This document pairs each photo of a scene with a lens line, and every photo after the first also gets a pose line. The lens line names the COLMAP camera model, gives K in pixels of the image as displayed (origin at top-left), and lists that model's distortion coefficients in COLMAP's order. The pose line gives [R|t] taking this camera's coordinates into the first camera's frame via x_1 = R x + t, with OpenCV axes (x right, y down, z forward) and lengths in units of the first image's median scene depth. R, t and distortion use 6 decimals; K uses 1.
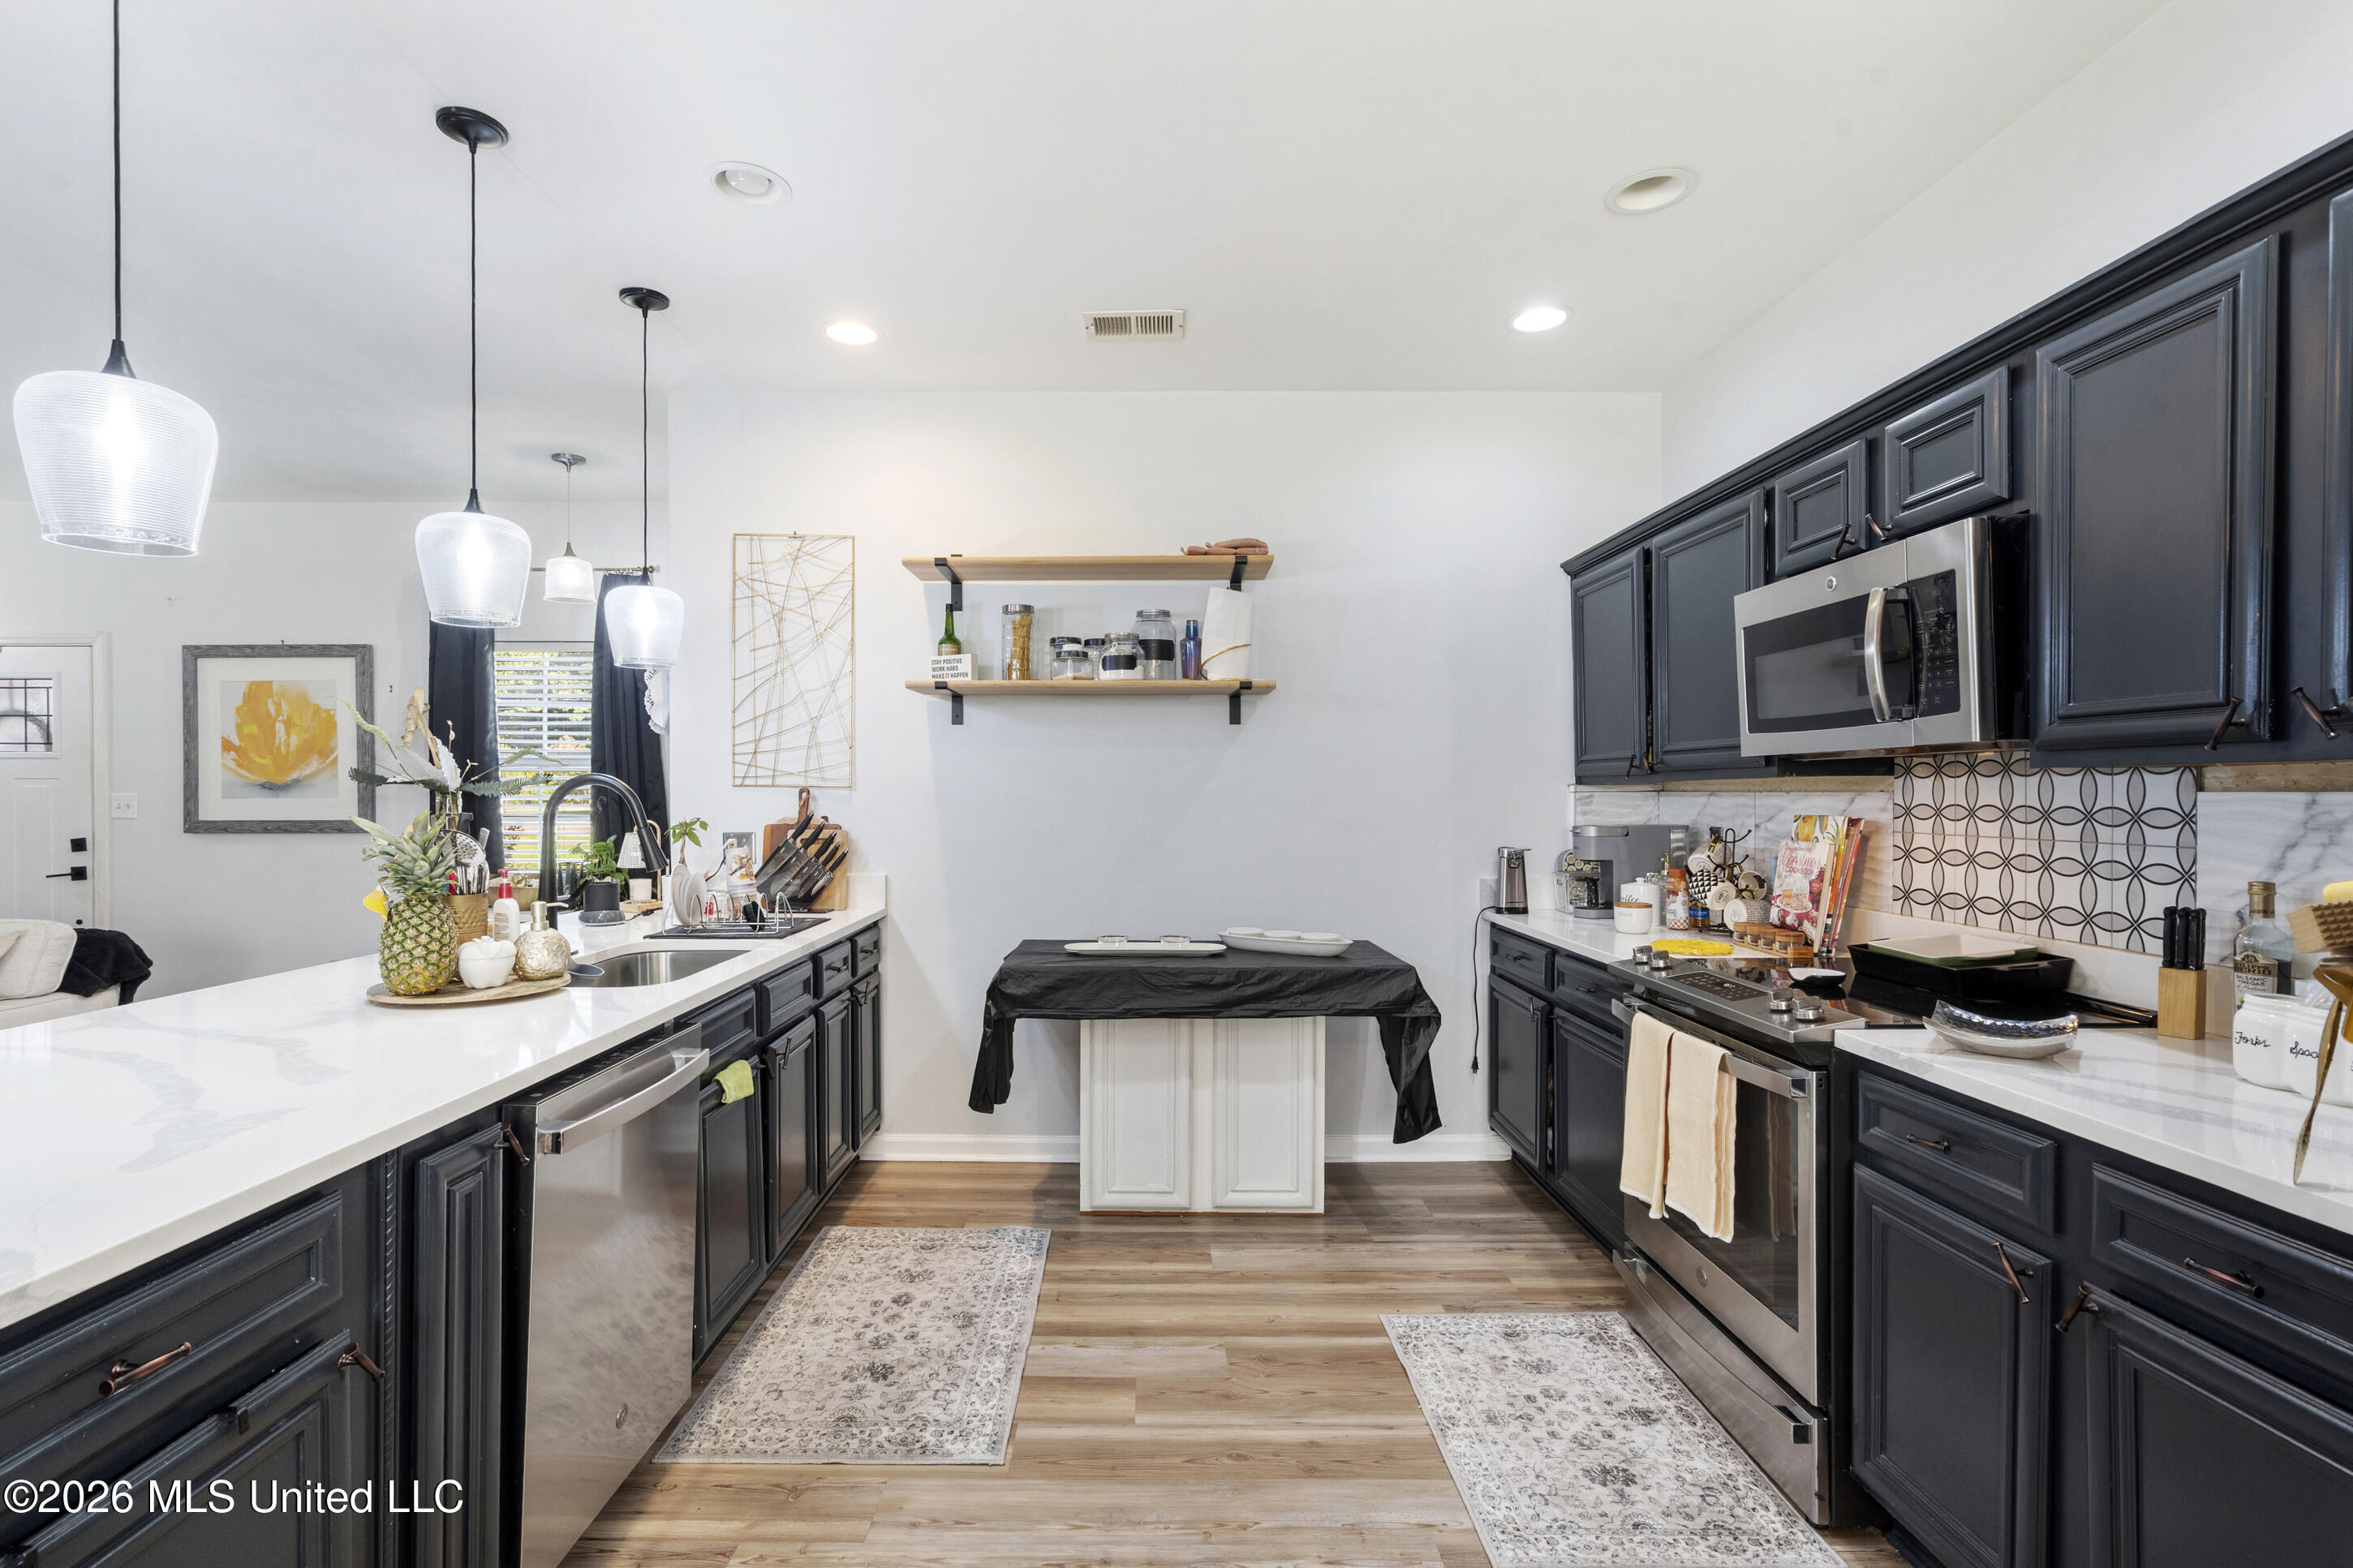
lens RADIAL K [[1082.5, 0, 1149.2], [0, 1082.5, 802.6], [0, 0, 1]] dist [-0.005737, 0.001228]
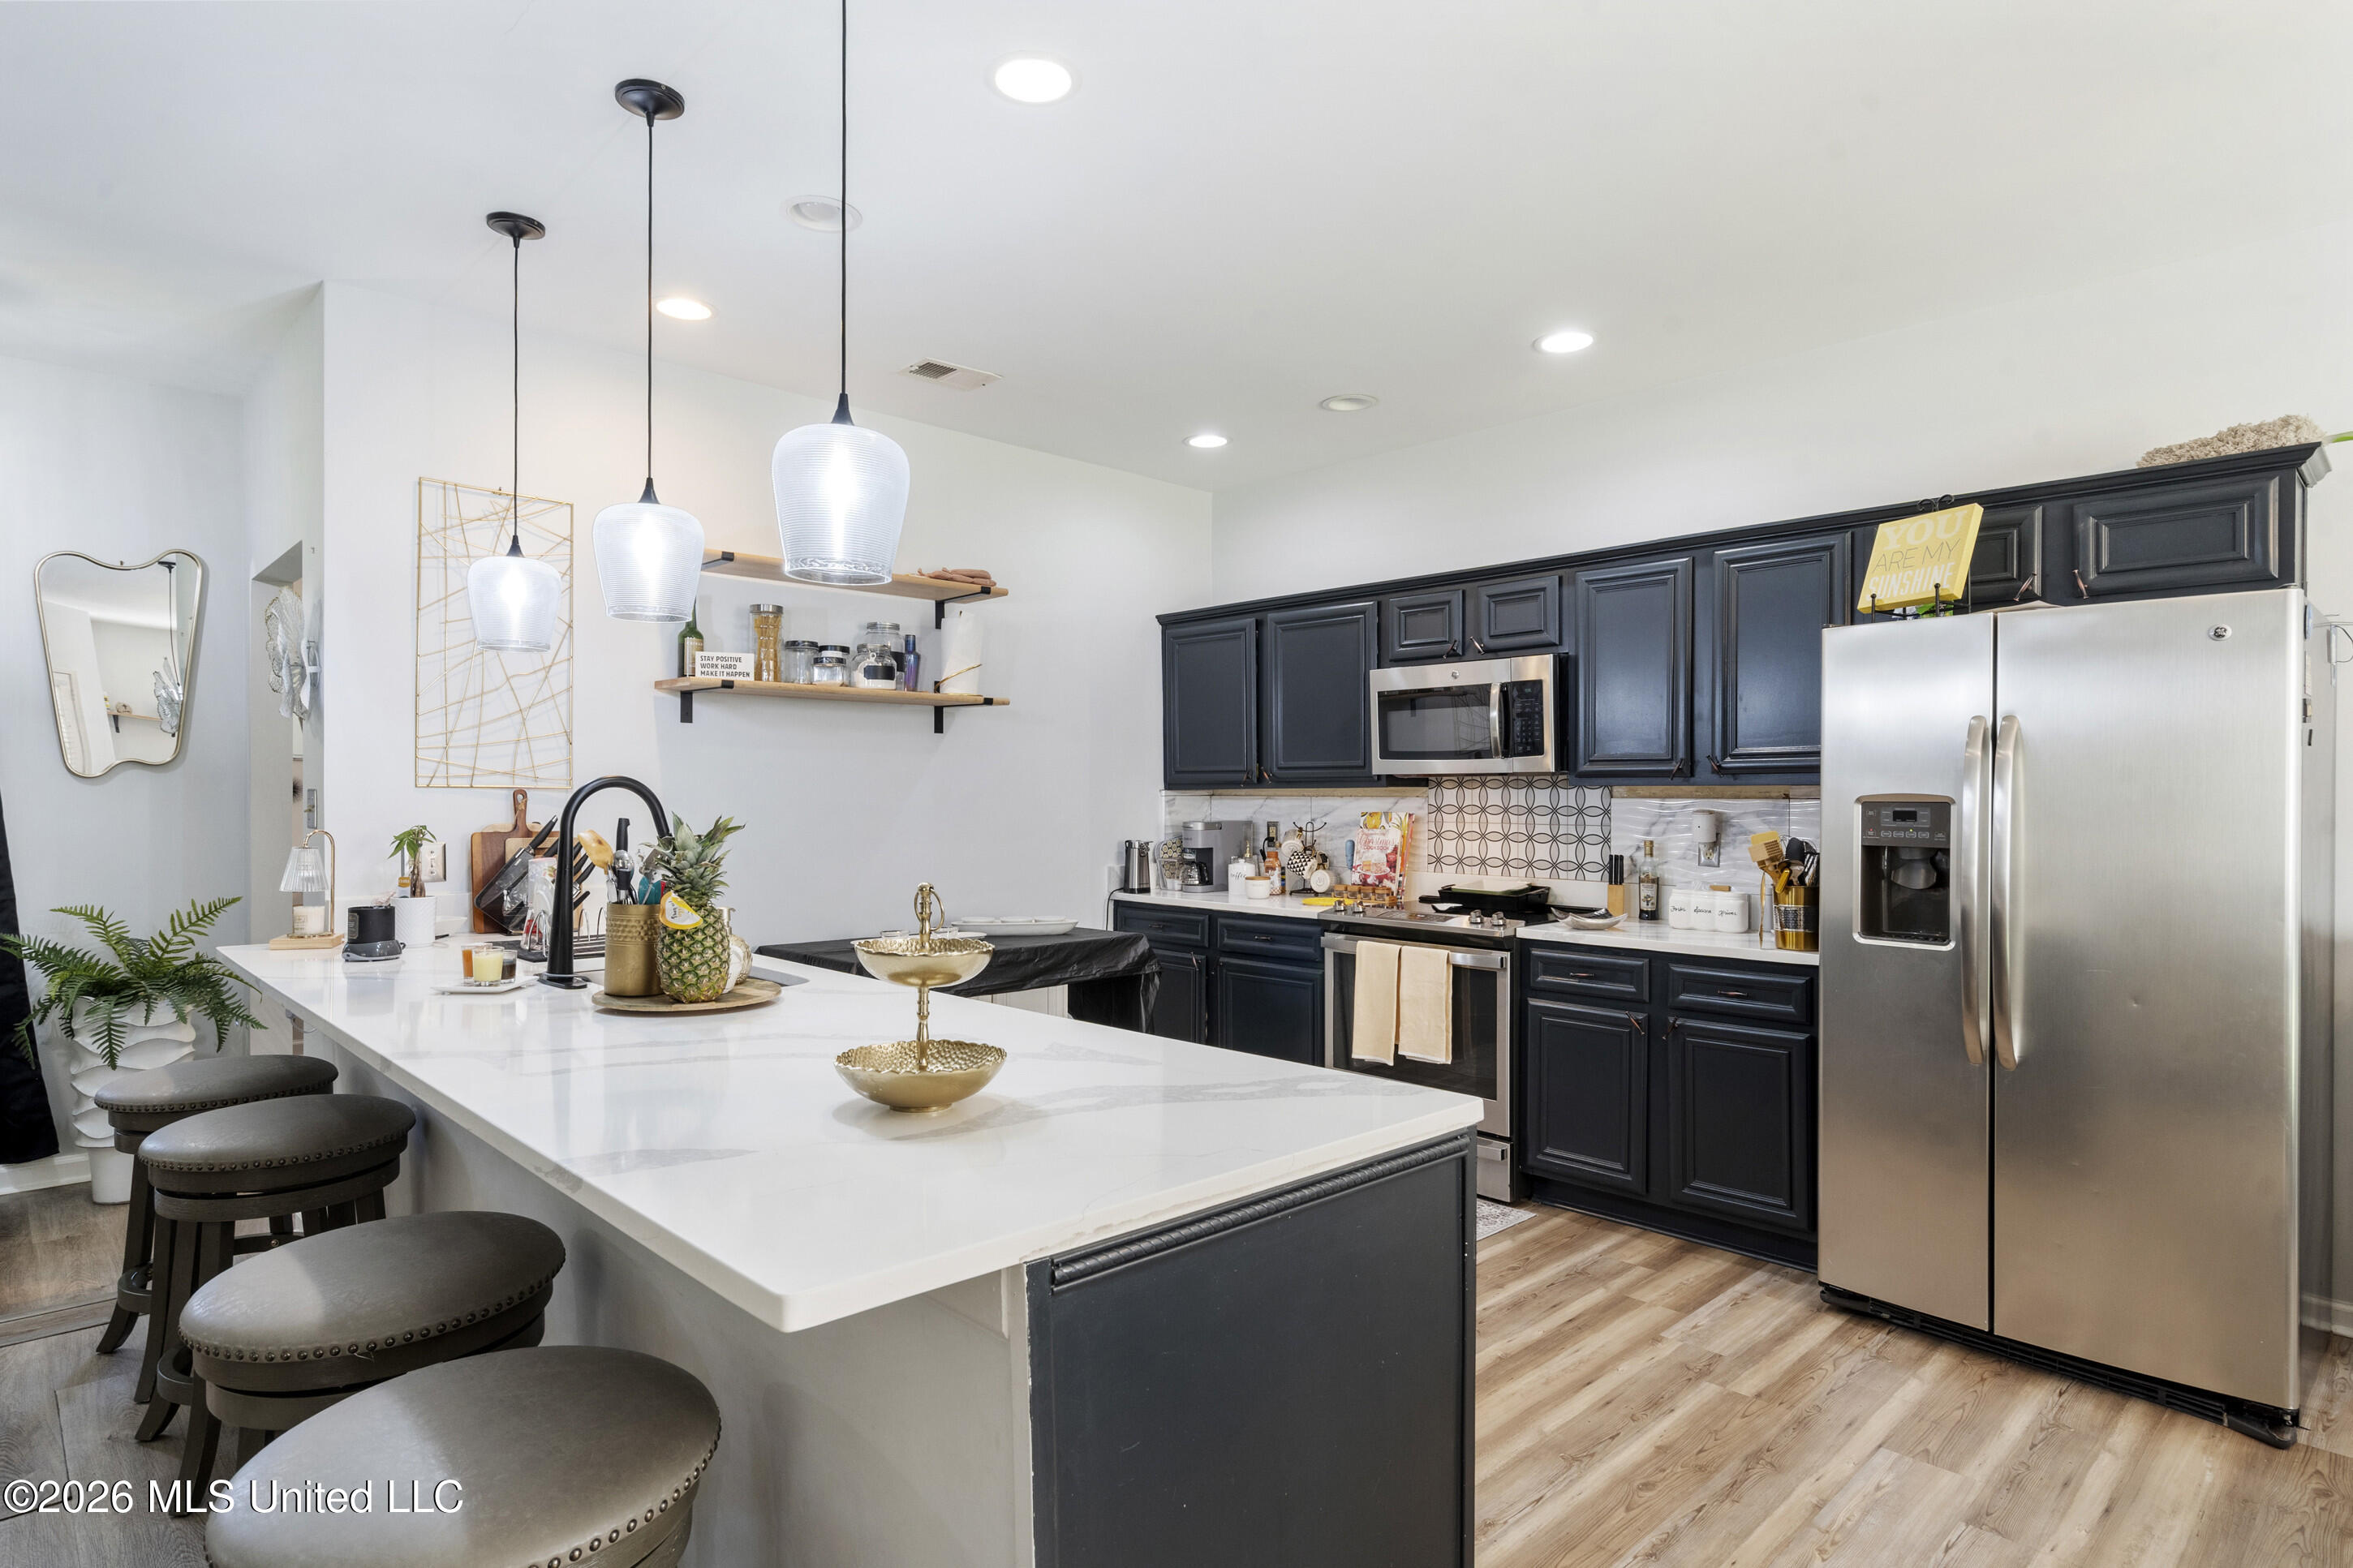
lens RADIAL K [[1264.7, 0, 1136.0], [0, 1264.7, 799.1], [0, 0, 1]] dist [-0.001058, 0.000354]
pose [[0.734814, -0.000486, 0.678269, -0.773767], [0.002645, 0.999994, -0.002149, -0.003257], [-0.678264, 0.003374, 0.734811, -0.083060]]
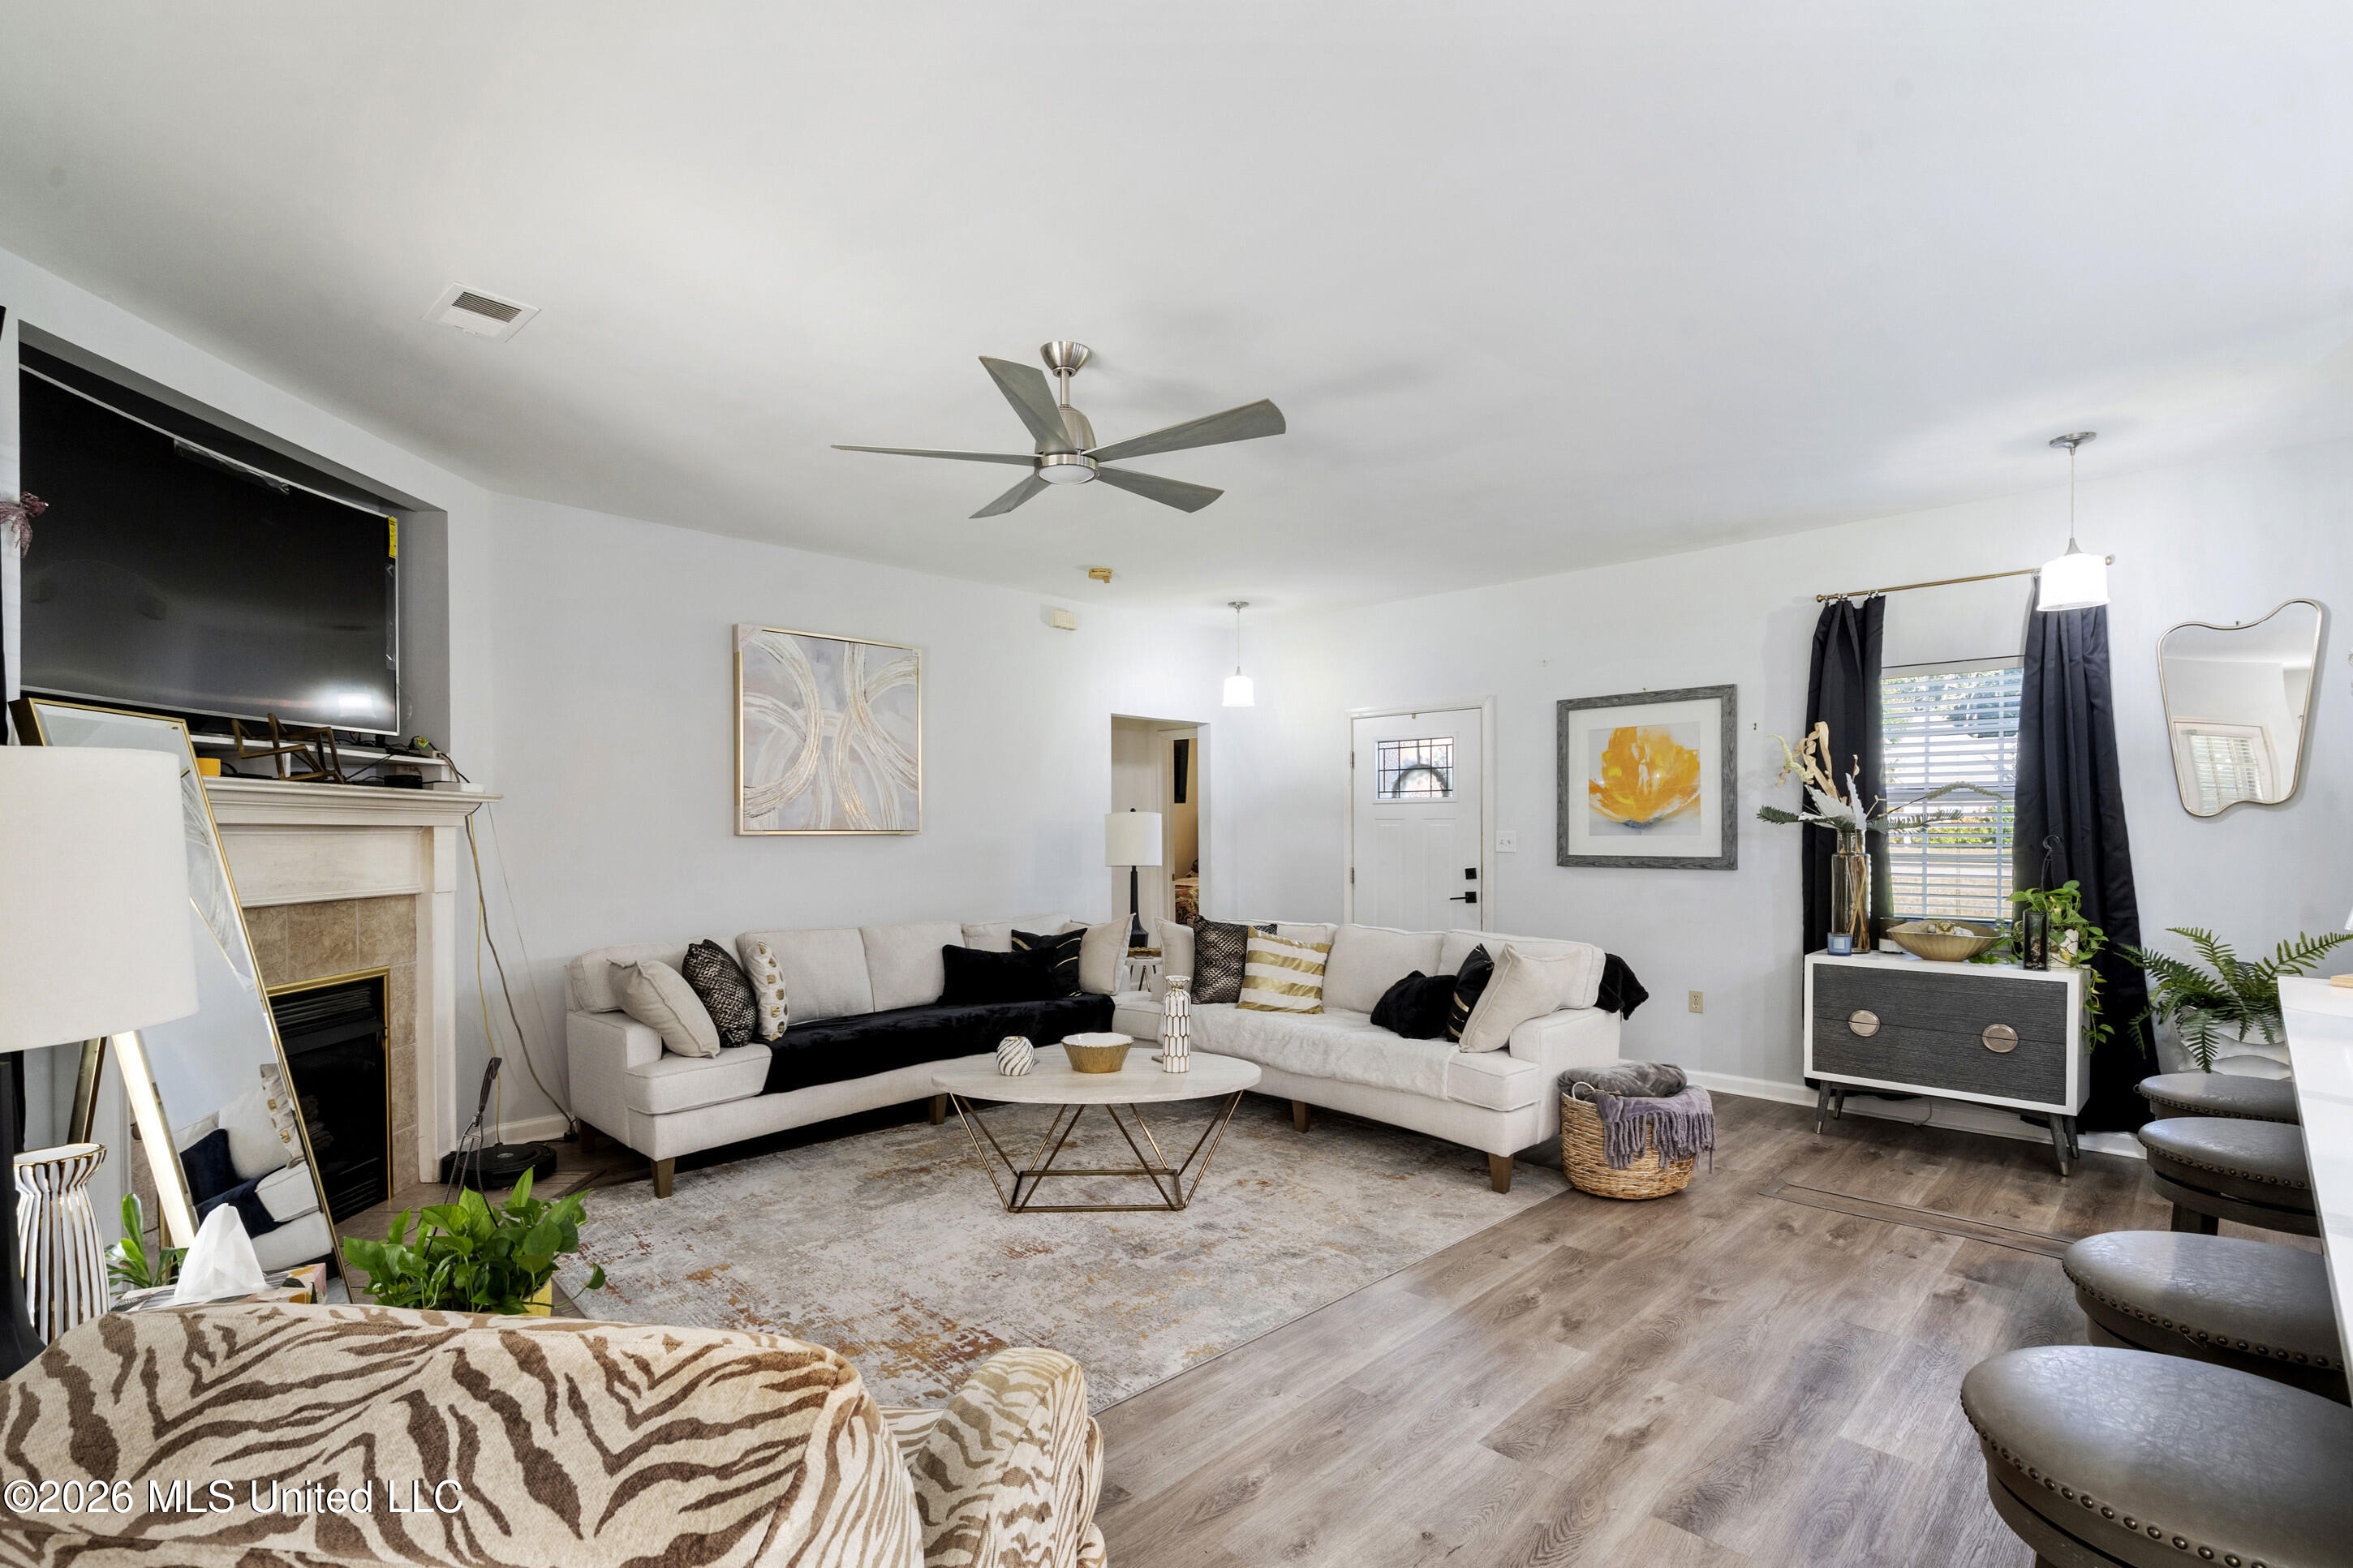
lens RADIAL K [[1082.5, 0, 1165.7], [0, 1082.5, 839.2], [0, 0, 1]] dist [-0.005737, 0.001228]
pose [[0.706252, 0.006321, -0.707933, -0.652589], [-0.002683, 0.999977, 0.006253, -0.009982], [0.707956, -0.002517, 0.706252, -0.165628]]
